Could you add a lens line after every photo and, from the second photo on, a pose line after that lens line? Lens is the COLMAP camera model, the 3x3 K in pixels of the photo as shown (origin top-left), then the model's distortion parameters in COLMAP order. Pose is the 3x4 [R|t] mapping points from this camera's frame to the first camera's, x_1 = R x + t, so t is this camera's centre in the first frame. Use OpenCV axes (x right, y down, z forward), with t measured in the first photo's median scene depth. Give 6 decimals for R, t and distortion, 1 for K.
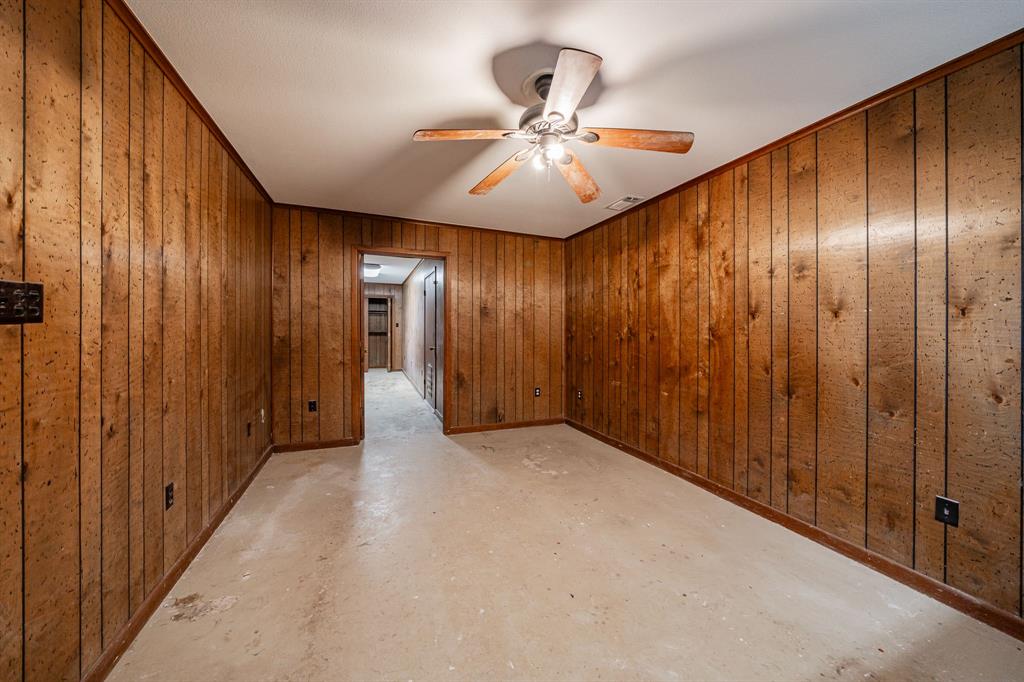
lens RADIAL K [[352.5, 0, 512.5], [0, 352.5, 333.2], [0, 0, 1]] dist [-0.005385, 0.000029]
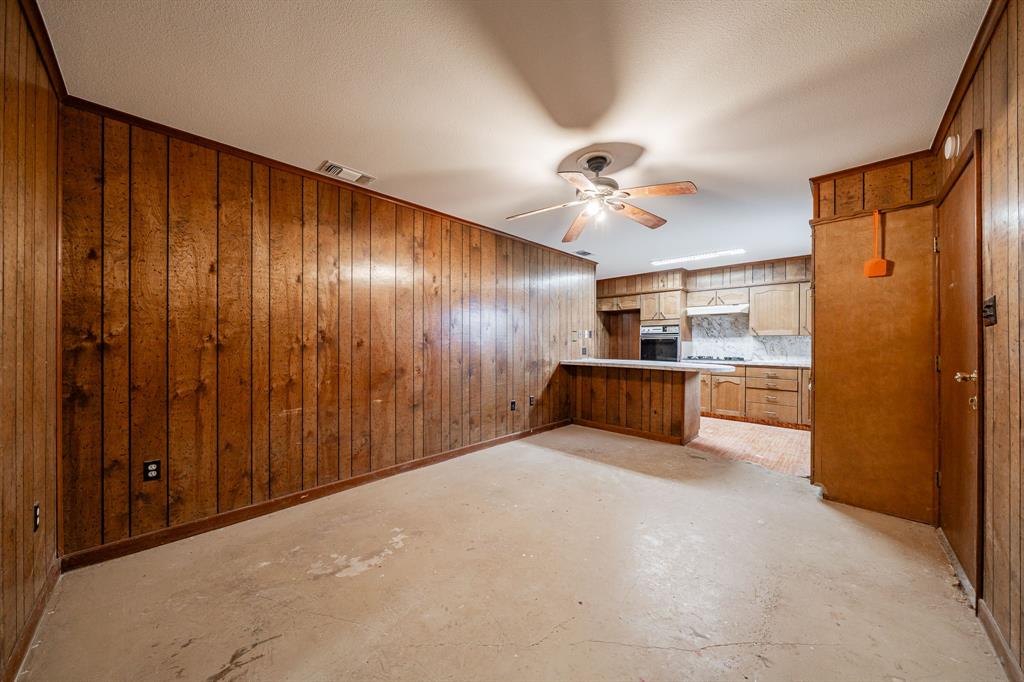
lens RADIAL K [[352.5, 0, 512.3], [0, 352.5, 339.4], [0, 0, 1]] dist [-0.005385, 0.000029]
pose [[-0.405211, -0.002887, 0.914219, -0.615483], [0.002799, 0.999986, 0.004398, 0.000013], [-0.914219, 0.004341, -0.405197, 1.083610]]
